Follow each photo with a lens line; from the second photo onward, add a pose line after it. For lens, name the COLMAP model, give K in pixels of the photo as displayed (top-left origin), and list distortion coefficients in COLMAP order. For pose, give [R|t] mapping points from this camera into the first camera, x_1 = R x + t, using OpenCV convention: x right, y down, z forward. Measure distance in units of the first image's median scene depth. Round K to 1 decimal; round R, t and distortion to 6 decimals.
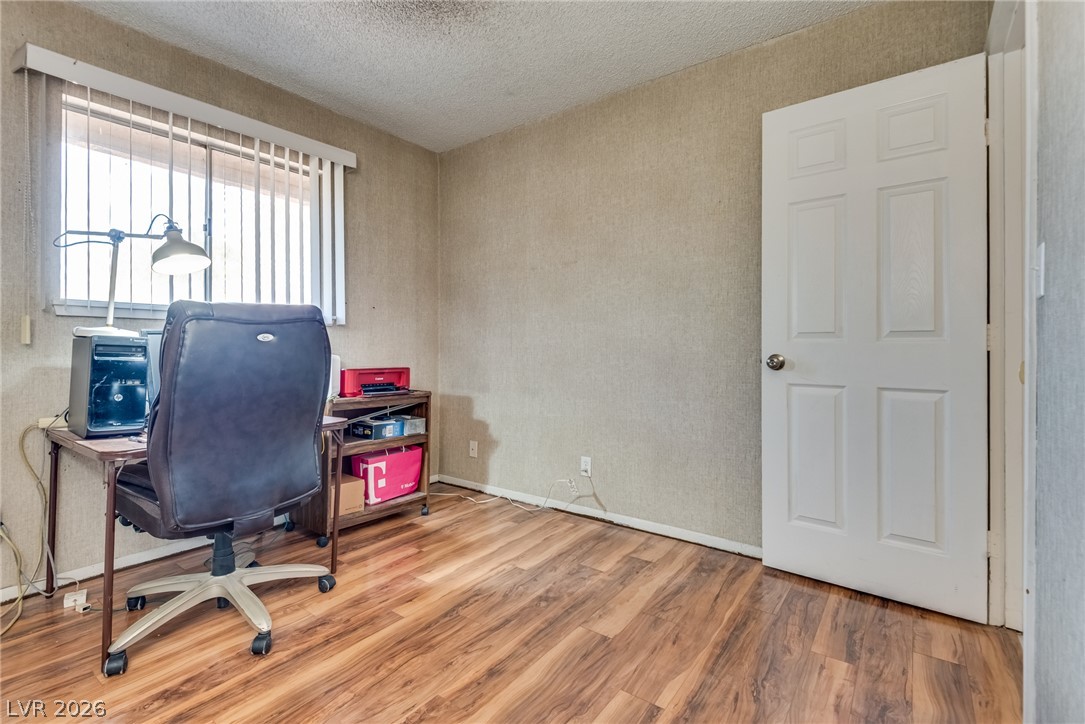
lens RADIAL K [[498.9, 0, 538.3], [0, 498.9, 352.3], [0, 0, 1]] dist [0.041894, -0.028570]
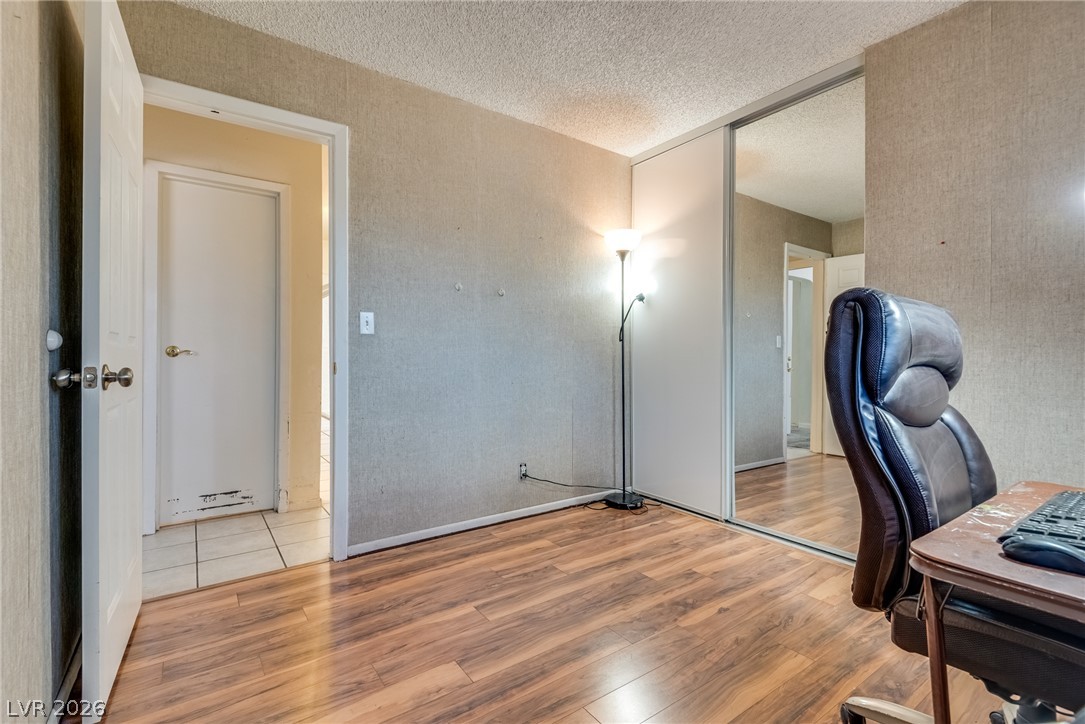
lens RADIAL K [[496.5, 0, 546.9], [0, 496.5, 362.5], [0, 0, 1]] dist [0.027488, -0.017359]
pose [[-0.954273, -0.012418, 0.298680, -0.206418], [-0.005775, 0.999716, 0.023113, -0.013028], [-0.298882, 0.020331, -0.954073, 1.282589]]
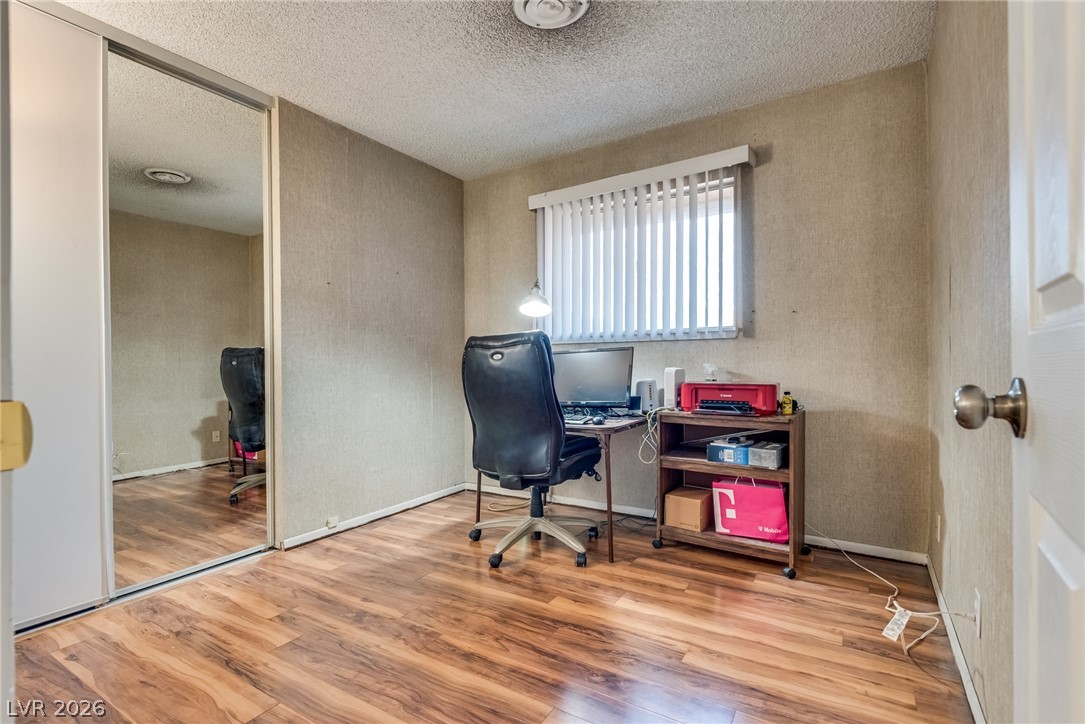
lens RADIAL K [[512.7, 0, 517.3], [0, 512.7, 368.6], [0, 0, 1]] dist [0.029202, -0.020436]
pose [[0.062401, 0.005861, -0.998034, 0.652746], [0.002316, 0.999979, 0.006017, -0.001873], [0.998048, -0.002687, 0.062387, 0.648771]]
